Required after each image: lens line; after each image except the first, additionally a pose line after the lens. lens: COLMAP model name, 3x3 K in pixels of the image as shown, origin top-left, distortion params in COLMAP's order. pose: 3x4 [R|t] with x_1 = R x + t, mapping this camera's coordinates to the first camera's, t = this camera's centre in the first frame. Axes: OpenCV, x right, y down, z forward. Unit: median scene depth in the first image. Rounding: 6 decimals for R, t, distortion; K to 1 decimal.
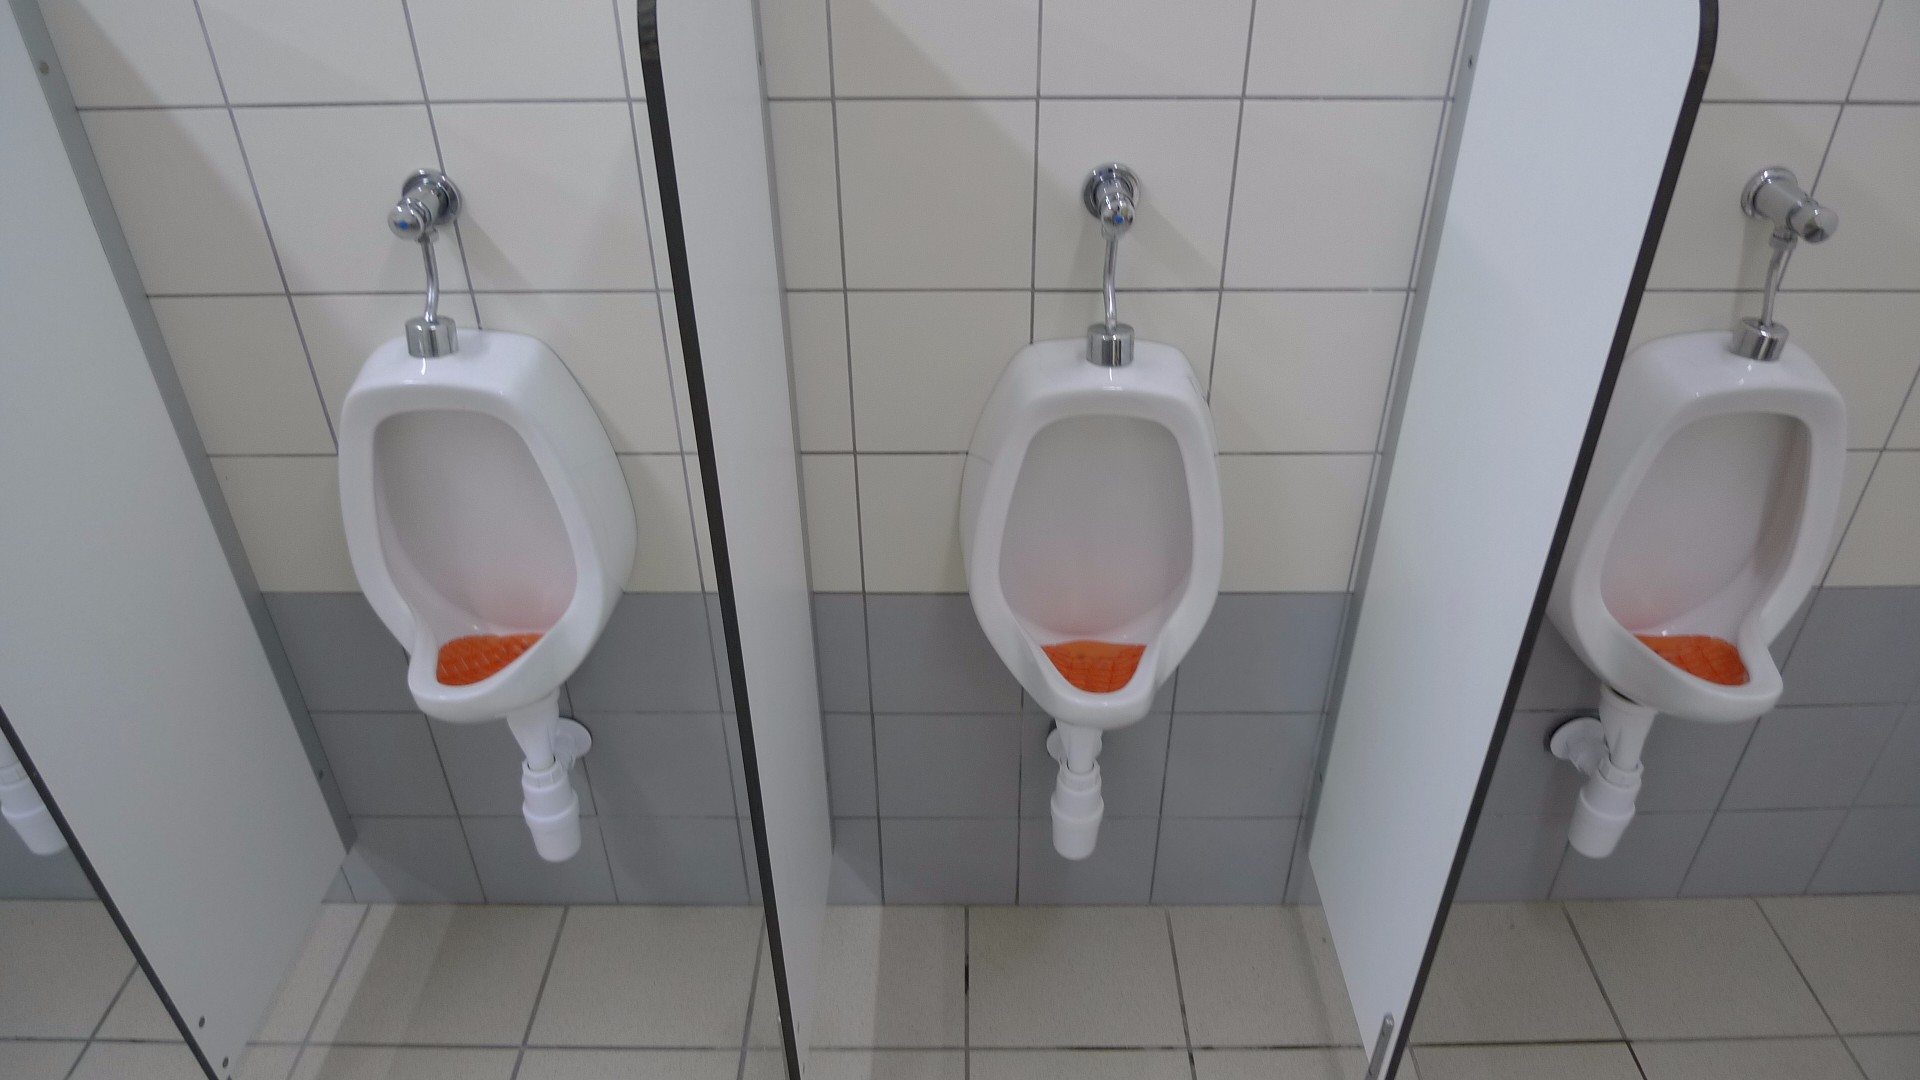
lens RADIAL K [[1259.0, 0, 960.3], [0, 1259.0, 546.4], [0, 0, 1]] dist [-0.024445, -0.002494]
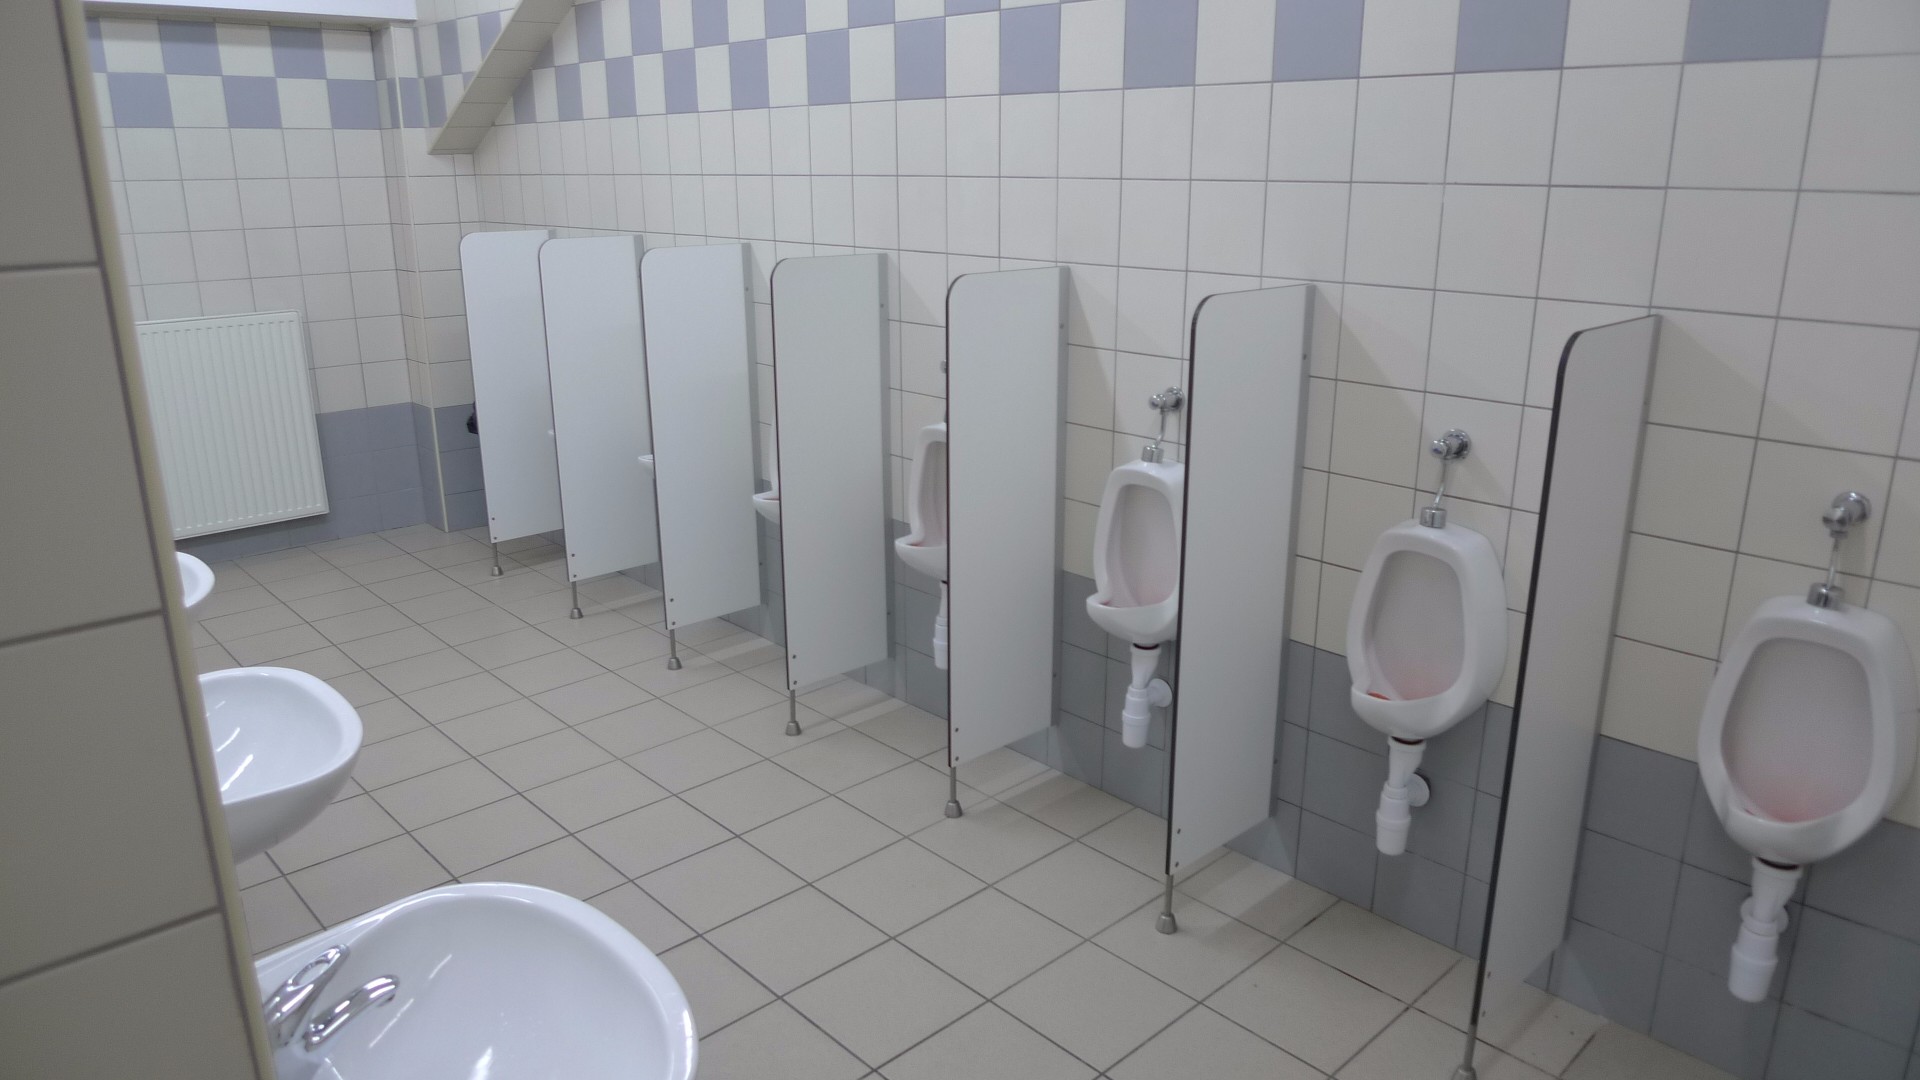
lens RADIAL K [[1259.0, 0, 967.4], [0, 1259.0, 525.1], [0, 0, 1]] dist [-0.024445, -0.002494]
pose [[0.697372, 0.205734, -0.686546, 0.927154], [-0.407672, 0.901721, -0.143886, 0.409679], [0.589470, 0.380228, 0.712707, -0.765134]]
